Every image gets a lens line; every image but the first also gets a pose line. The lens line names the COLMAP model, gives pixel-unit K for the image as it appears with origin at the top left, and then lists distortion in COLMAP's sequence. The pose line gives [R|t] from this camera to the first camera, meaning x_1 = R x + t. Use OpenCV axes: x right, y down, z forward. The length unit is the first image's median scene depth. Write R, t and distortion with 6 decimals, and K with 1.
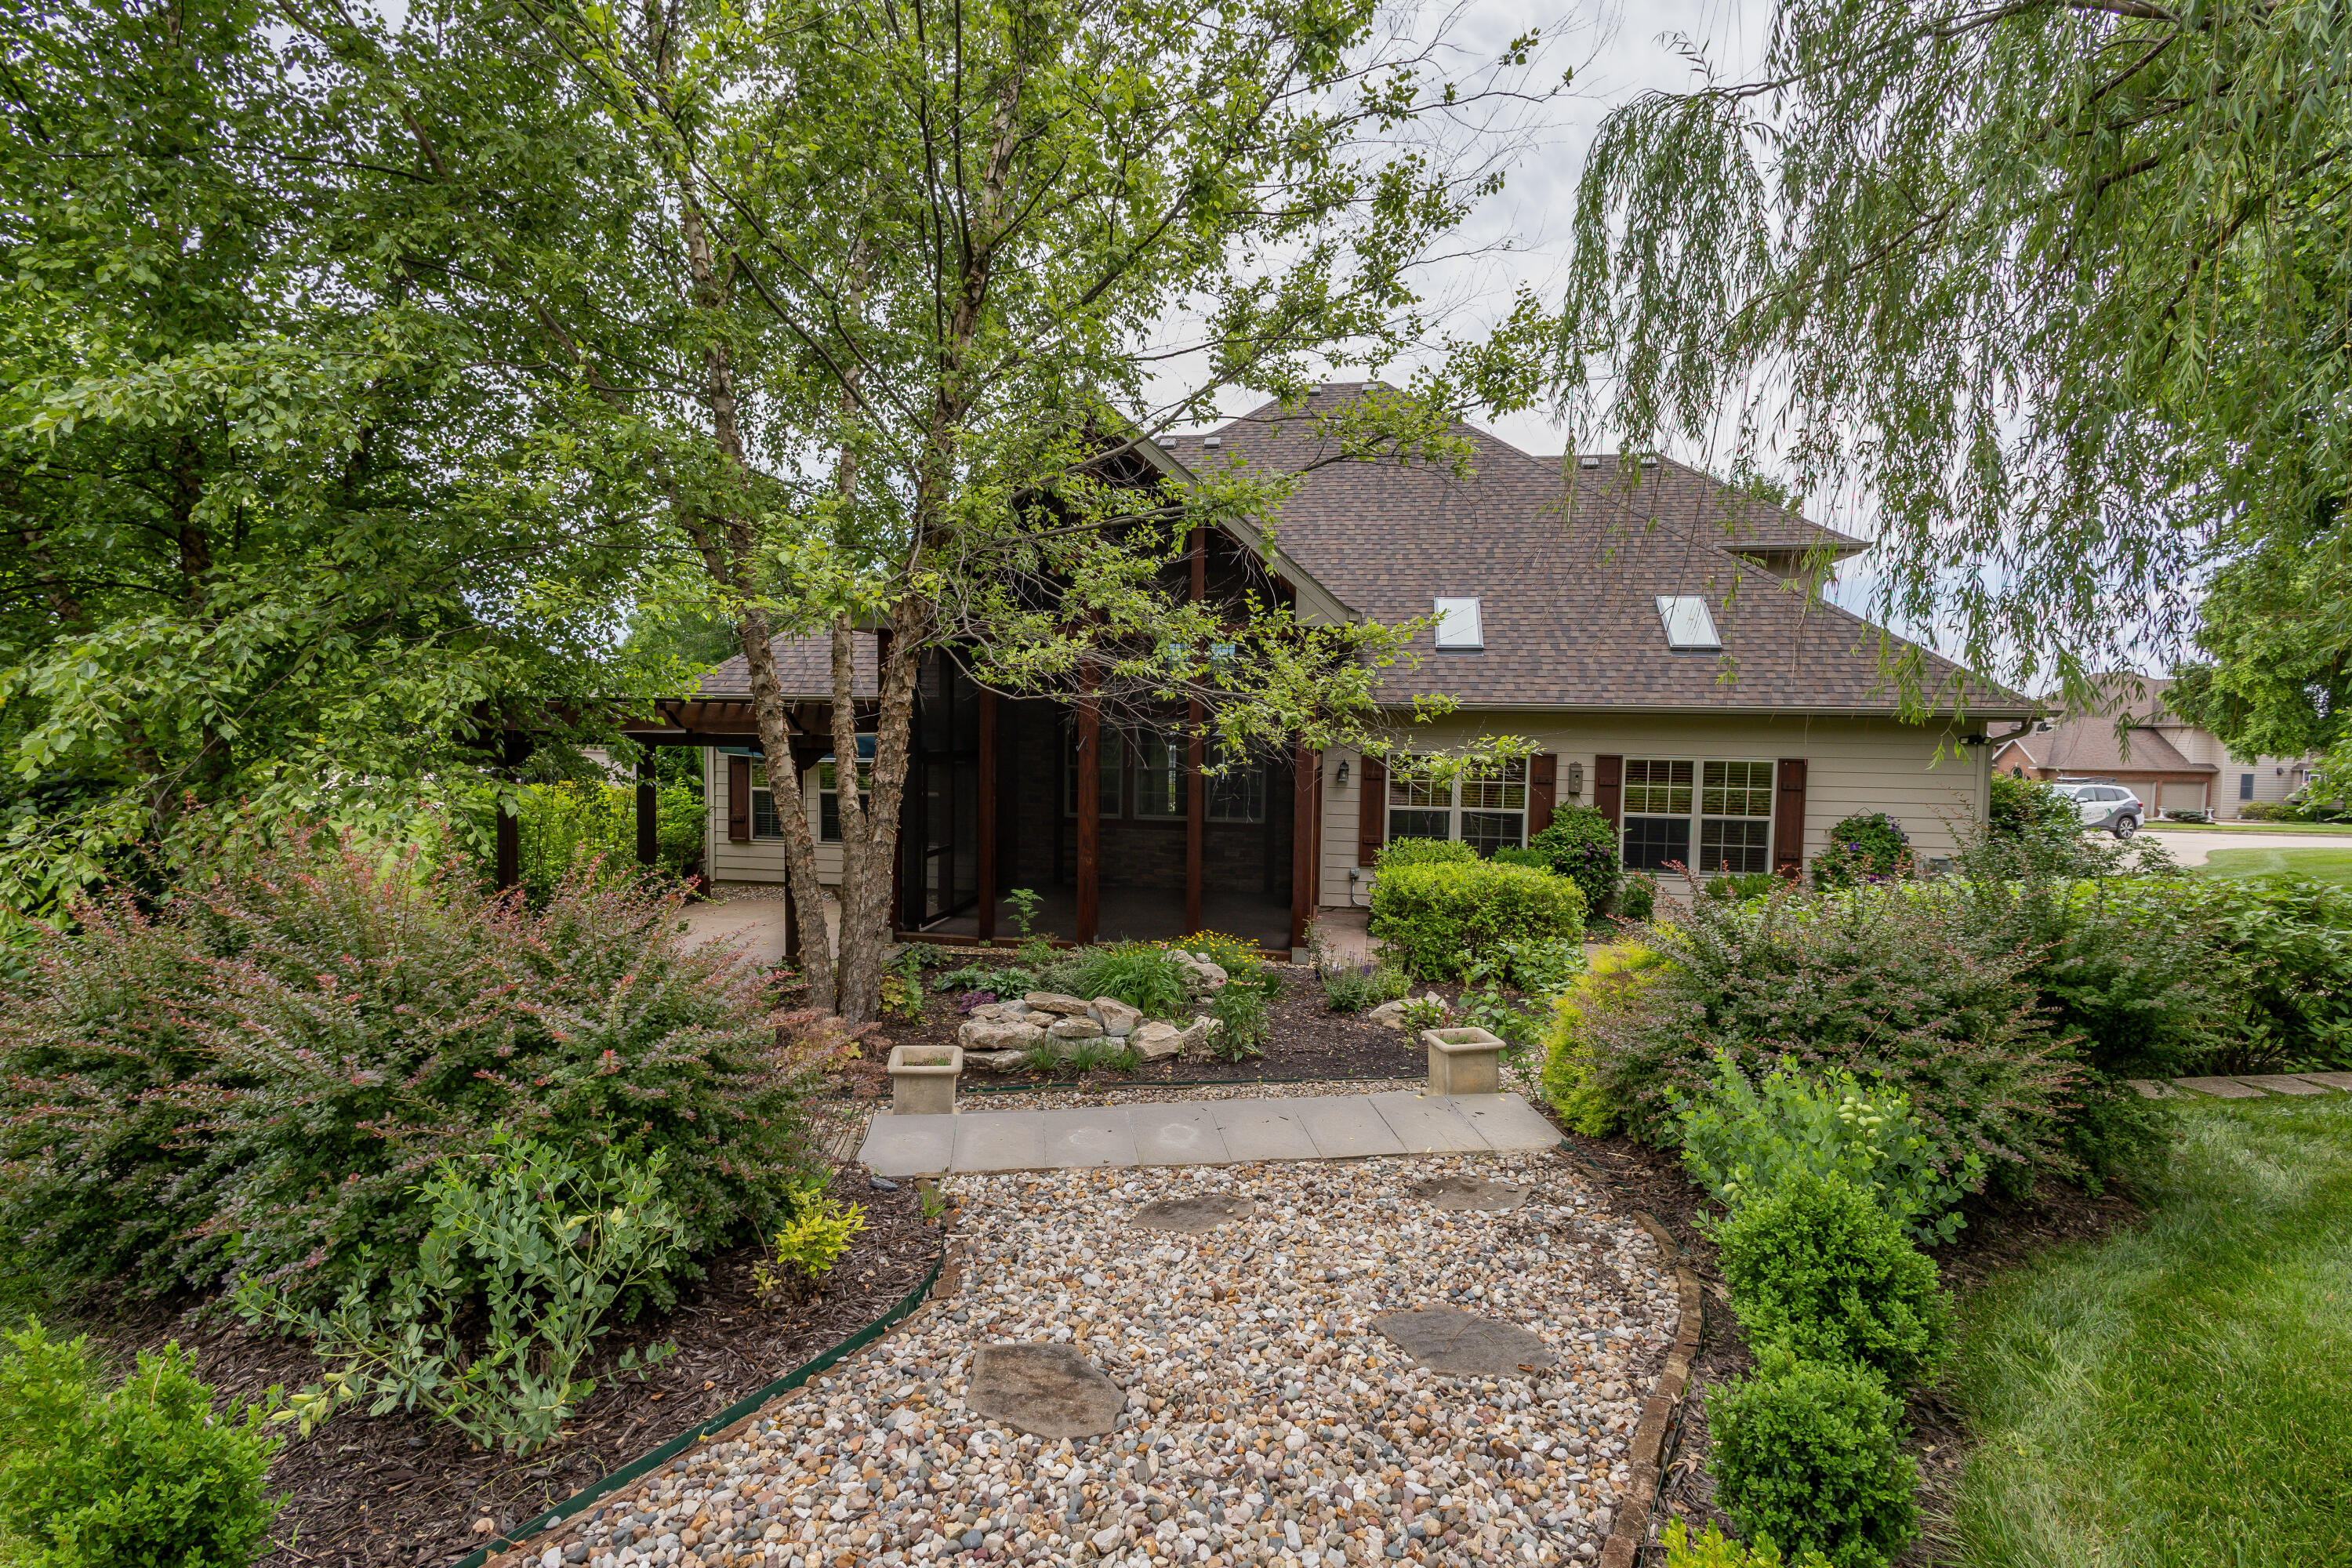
lens RADIAL K [[1081.0, 0, 1177.6], [0, 1081.0, 784.7], [0, 0, 1]] dist [0.015399, -0.005084]
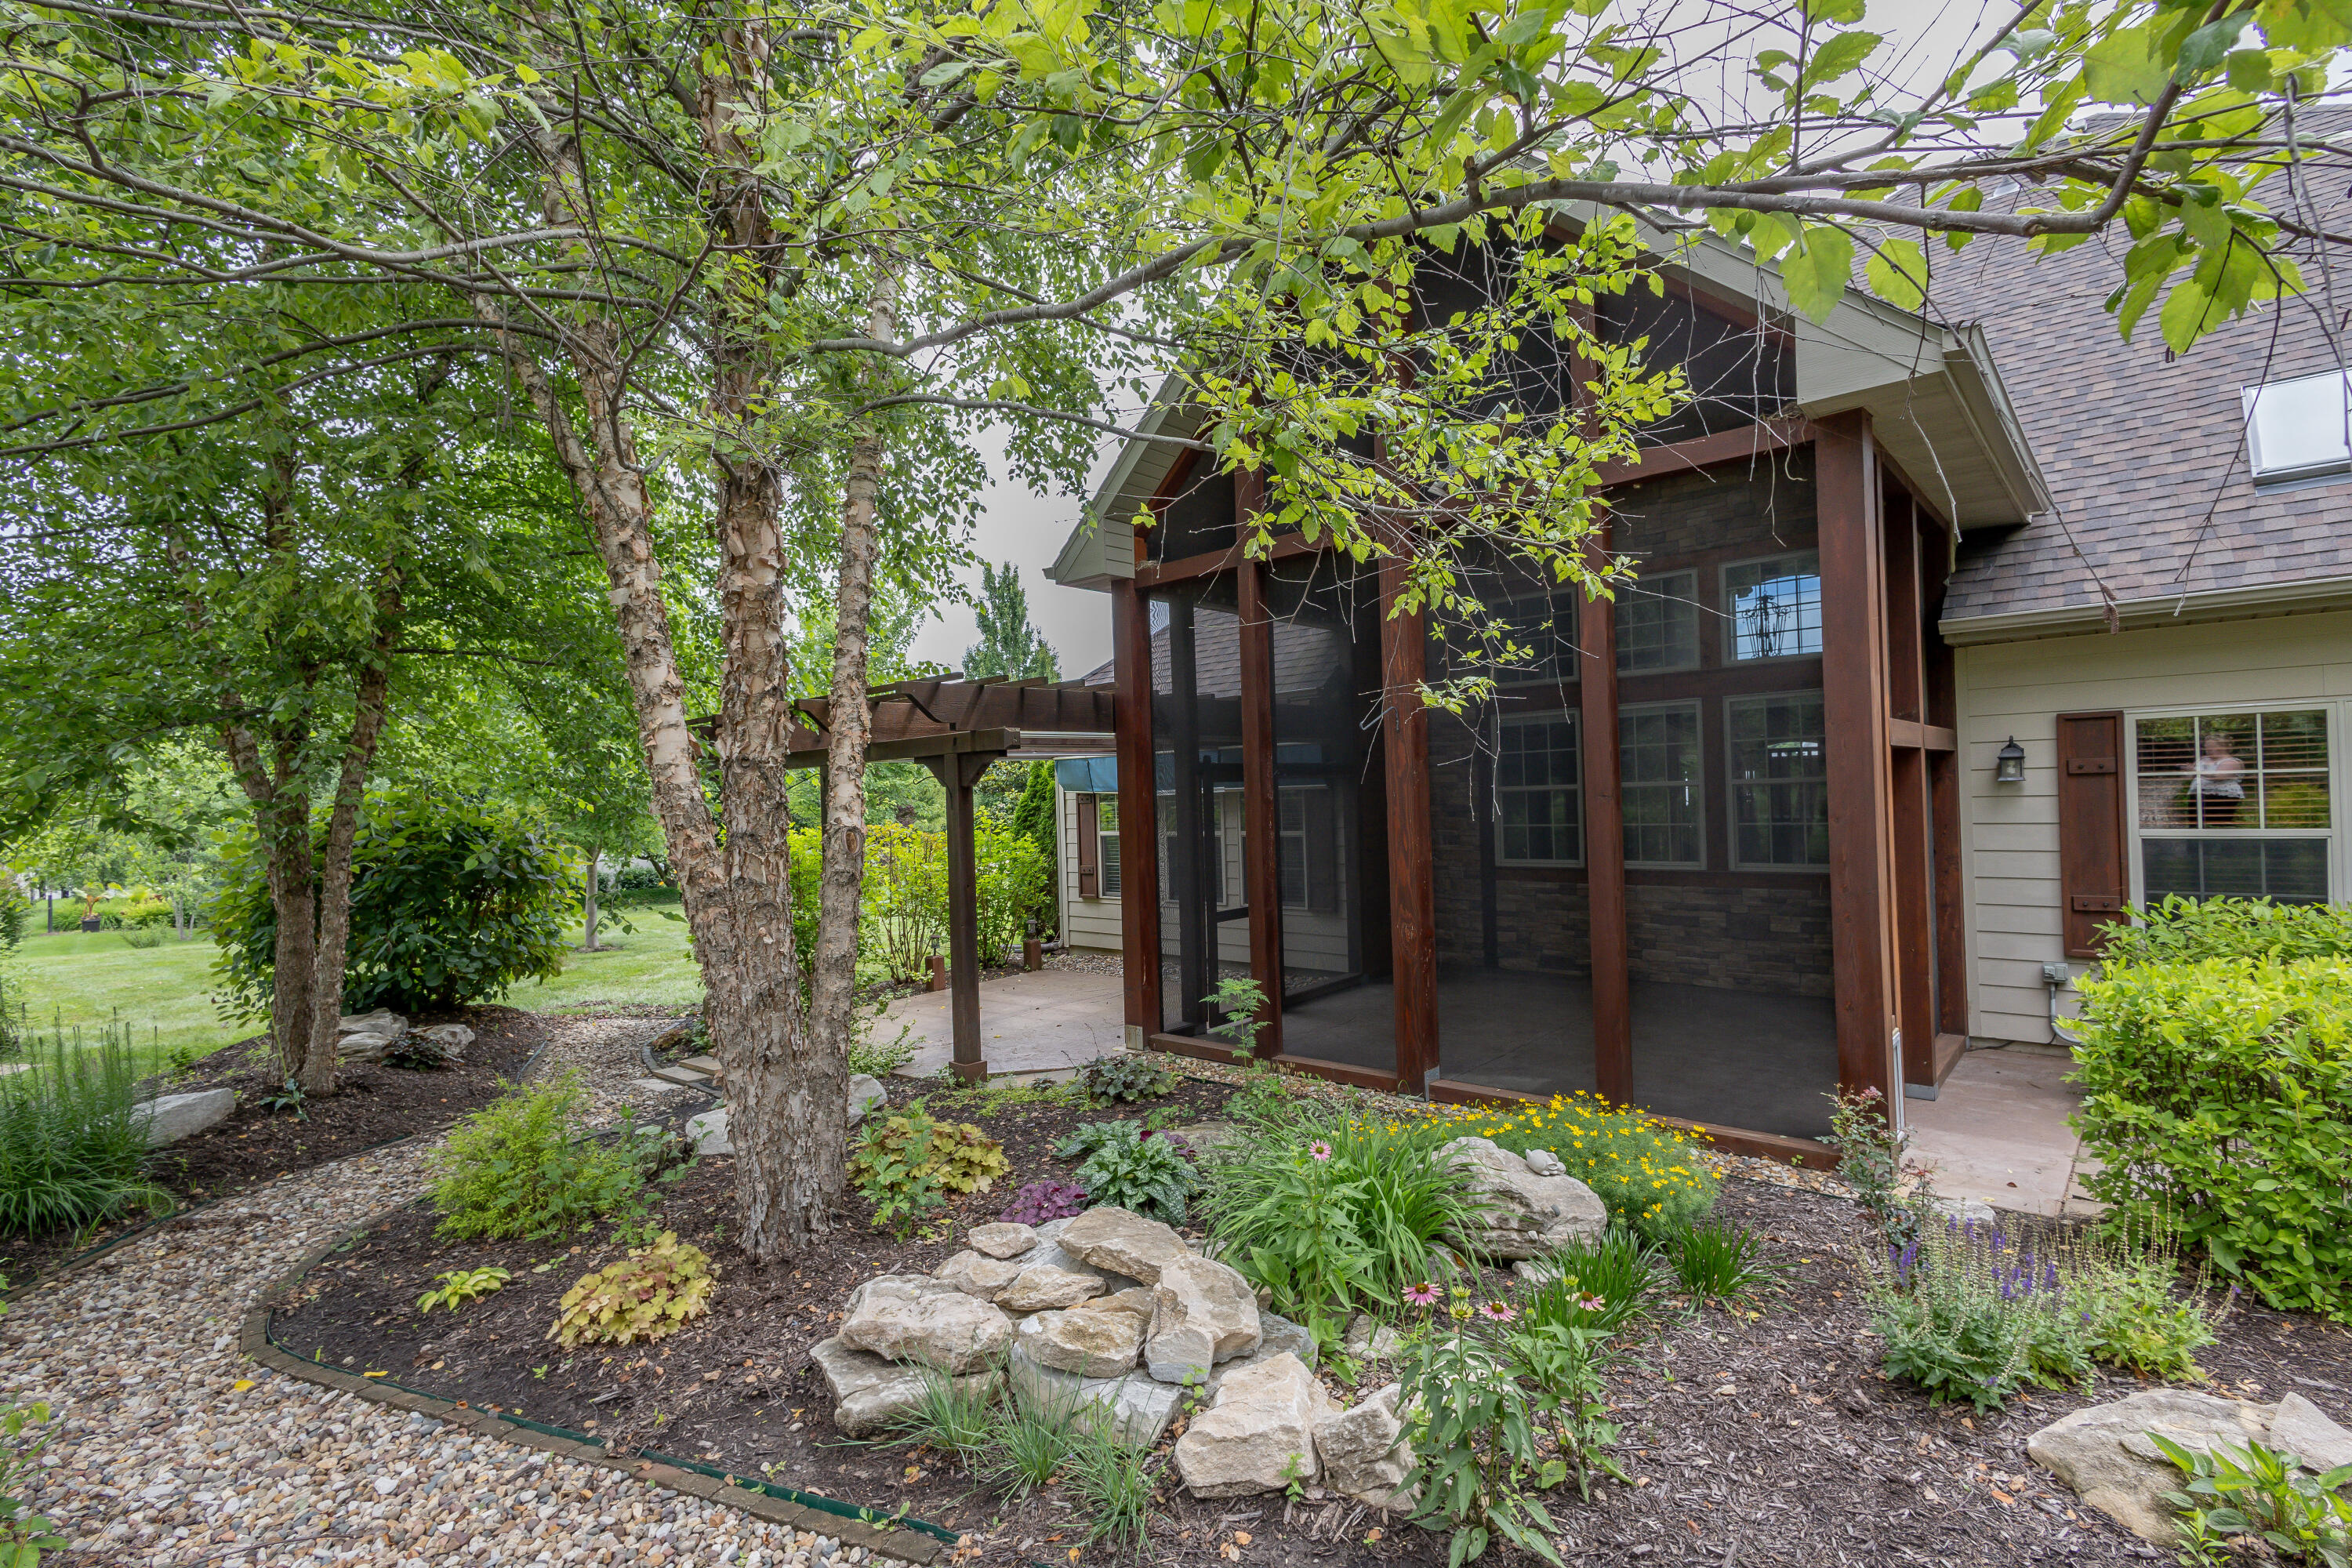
lens RADIAL K [[1081.0, 0, 1172.2], [0, 1081.0, 787.1], [0, 0, 1]] dist [0.015399, -0.005084]
pose [[0.846259, -0.047753, -0.530628, 0.101216], [0.014238, 0.997646, -0.067073, 0.028820], [0.532582, 0.049206, 0.844947, 0.415316]]
